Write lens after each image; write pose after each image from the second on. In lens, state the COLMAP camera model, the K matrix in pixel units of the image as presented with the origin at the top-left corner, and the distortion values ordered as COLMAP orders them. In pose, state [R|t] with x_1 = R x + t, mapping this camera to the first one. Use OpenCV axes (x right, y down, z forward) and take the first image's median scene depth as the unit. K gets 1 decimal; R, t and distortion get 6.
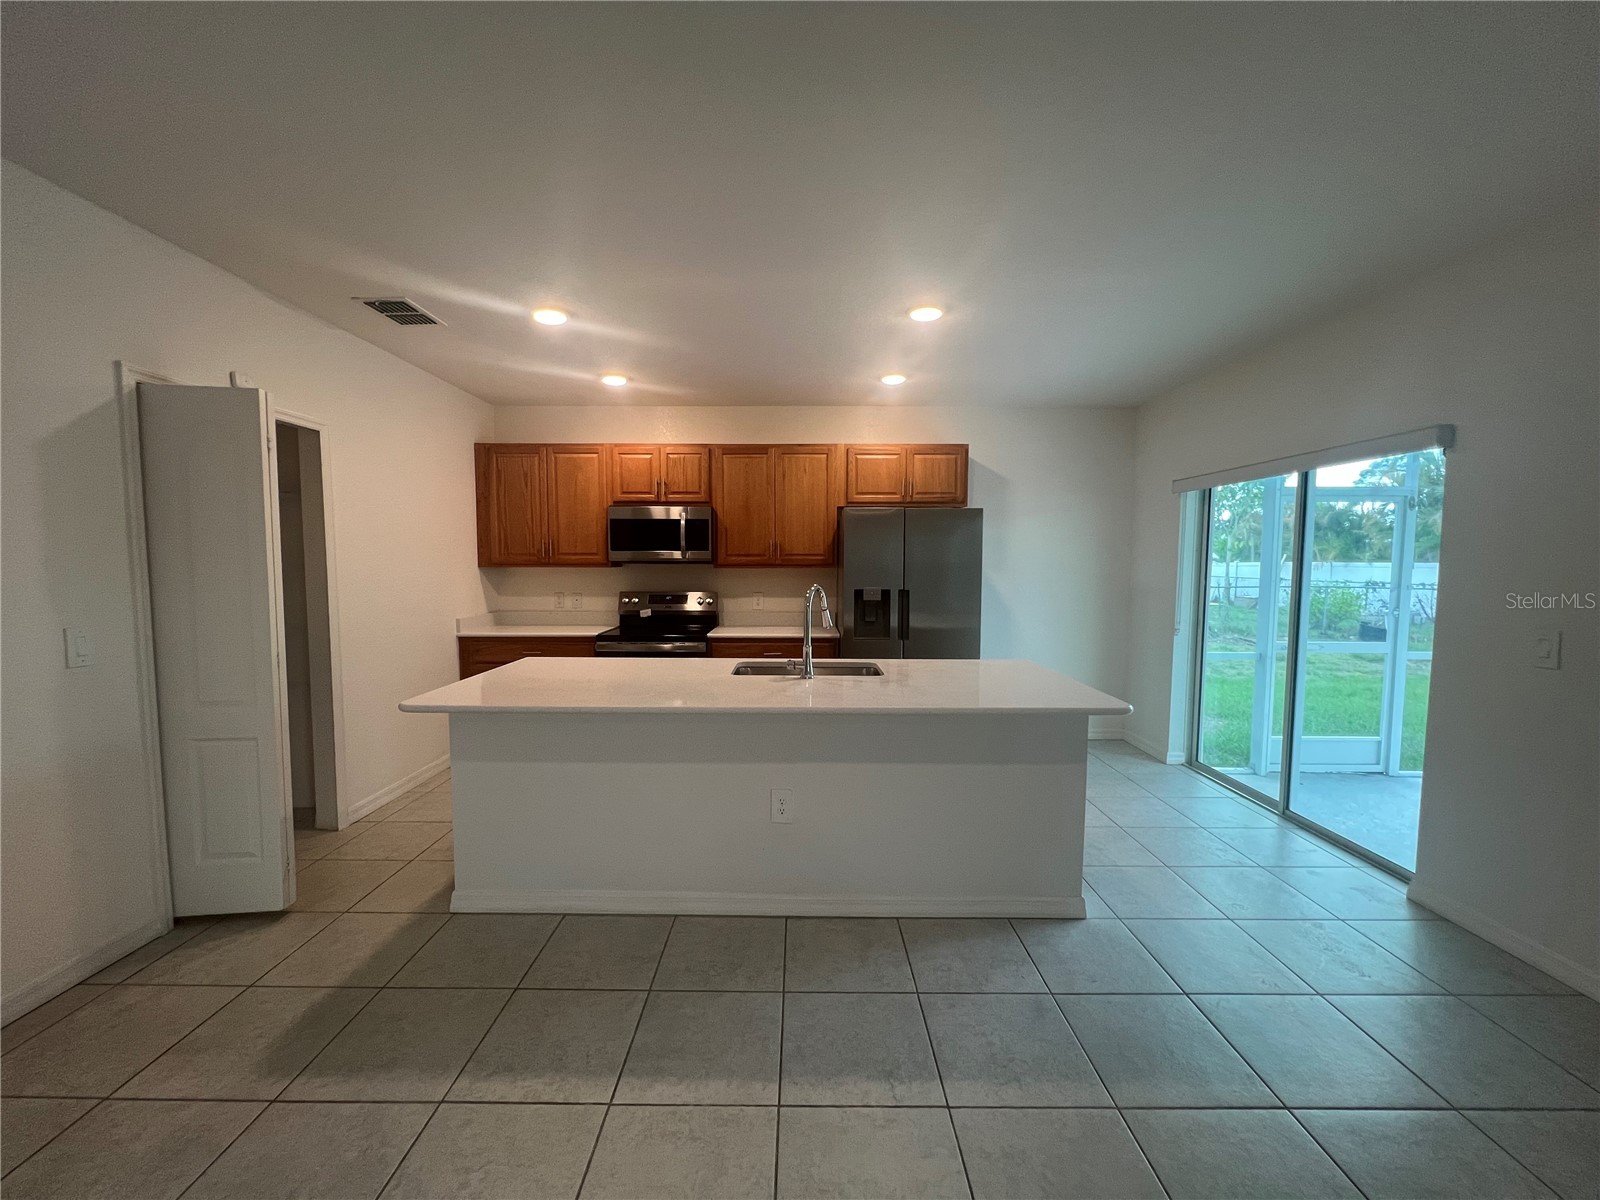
lens RADIAL K [[642.2, 0, 798.6], [0, 642.2, 609.7], [0, 0, 1]] dist [-0.002519, 0.000384]
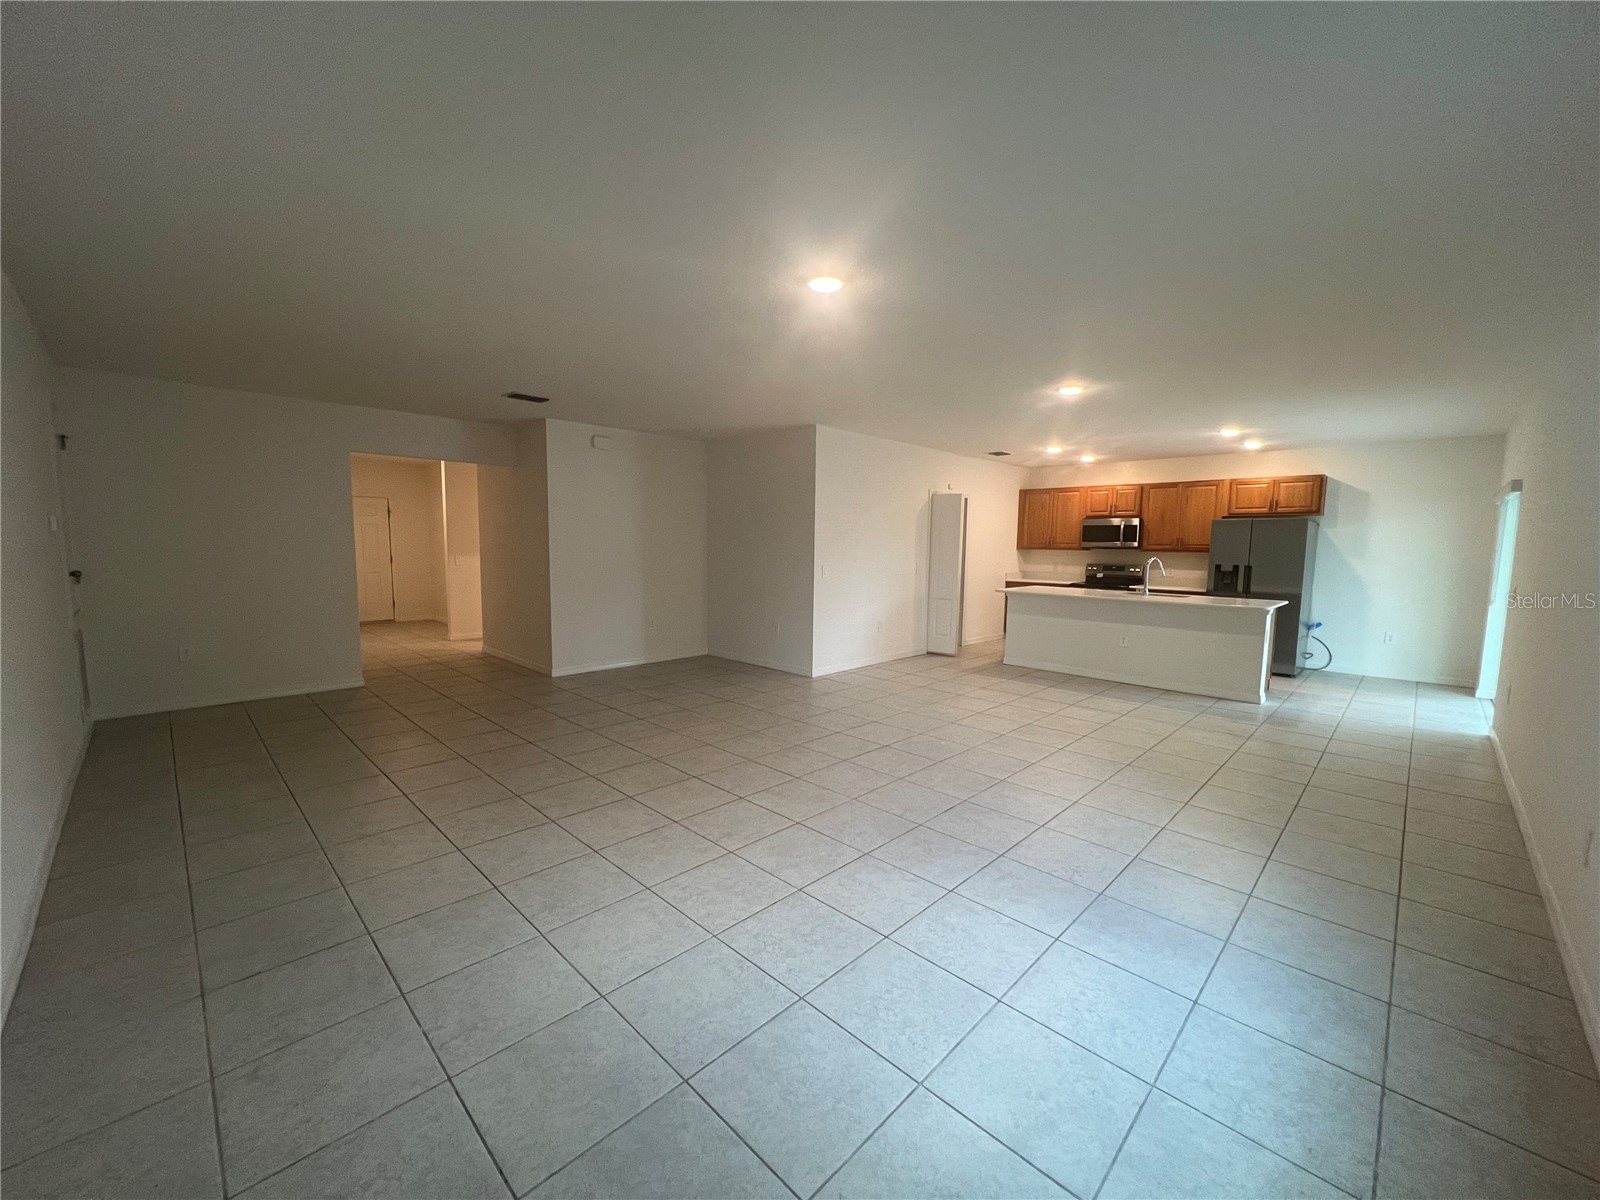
lens RADIAL K [[642.2, 0, 796.5], [0, 642.2, 607.7], [0, 0, 1]] dist [-0.002519, 0.000384]
pose [[0.712355, 0.077125, -0.697569, 0.458837], [-0.061750, 0.996976, 0.047170, 0.068173], [0.699098, 0.009473, 0.714963, -0.985102]]
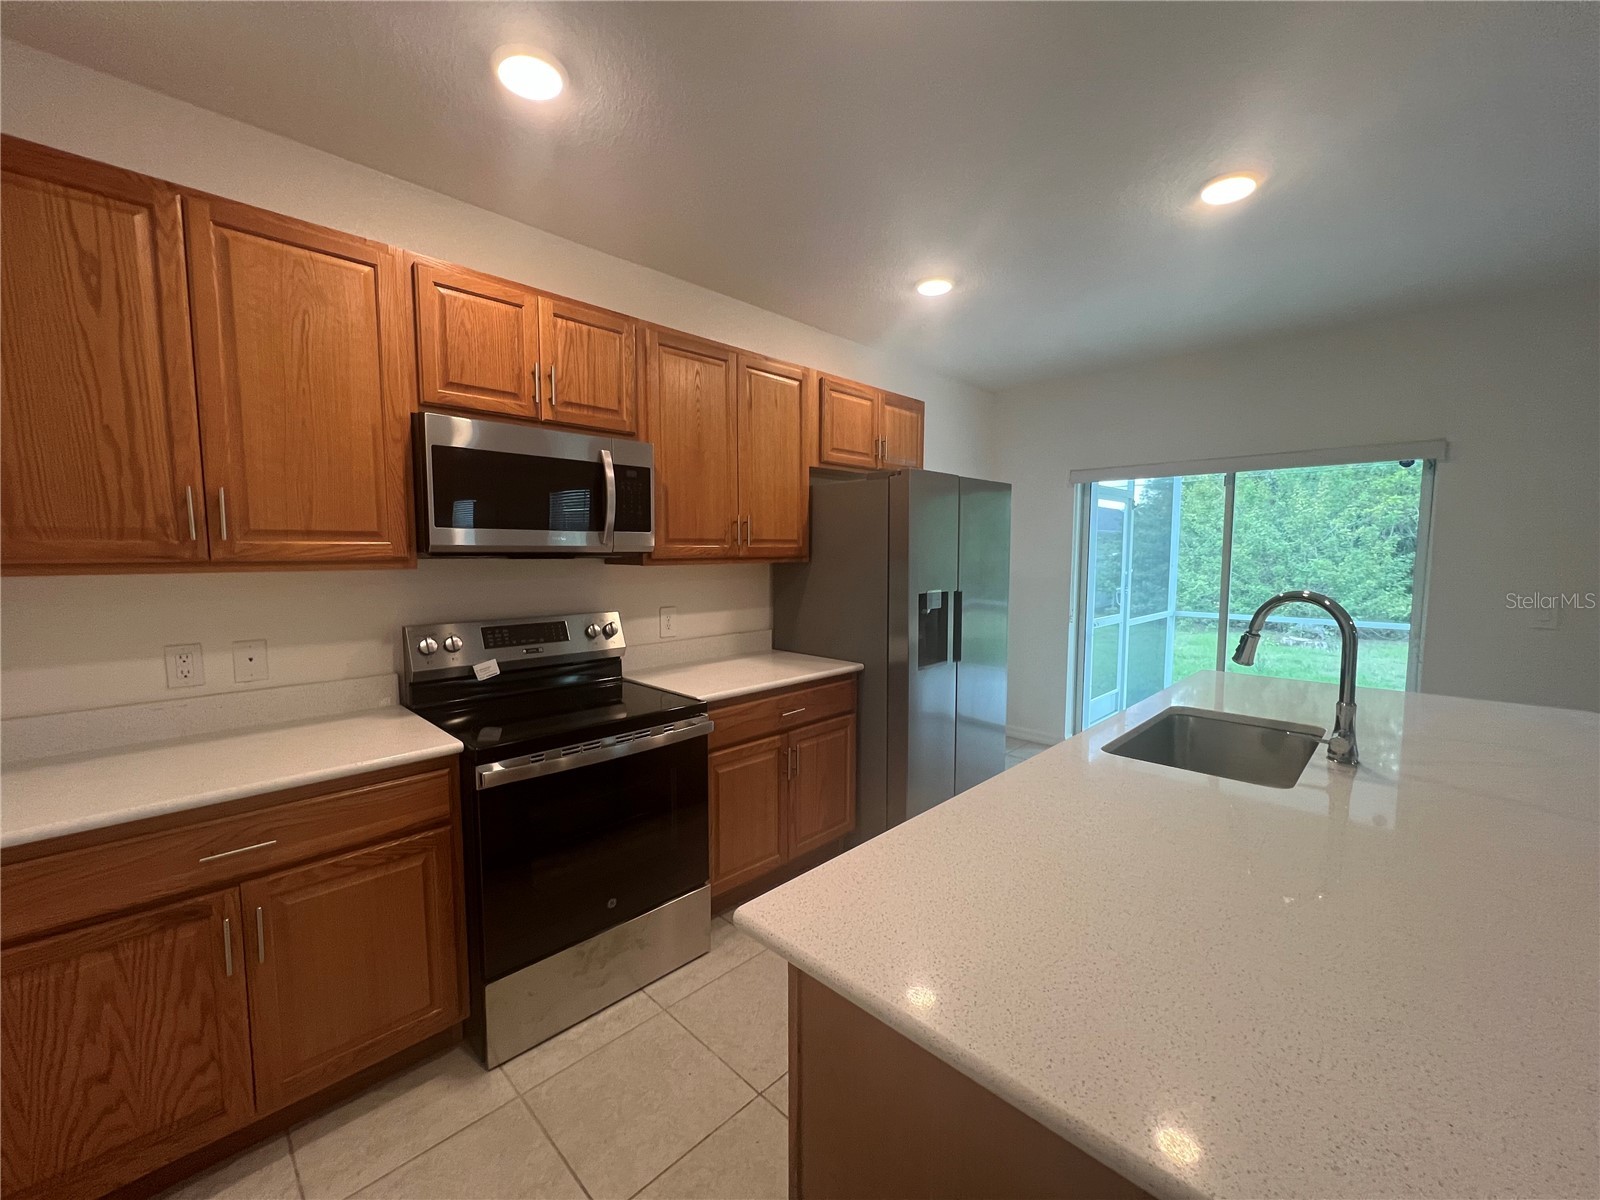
lens RADIAL K [[642.2, 0, 805.6], [0, 642.2, 602.7], [0, 0, 1]] dist [-0.002519, 0.000384]
pose [[0.693897, -0.060948, 0.717491, -0.418035], [0.055093, 0.997984, 0.031494, -0.044688], [-0.717964, 0.017675, 0.695856, 0.559062]]
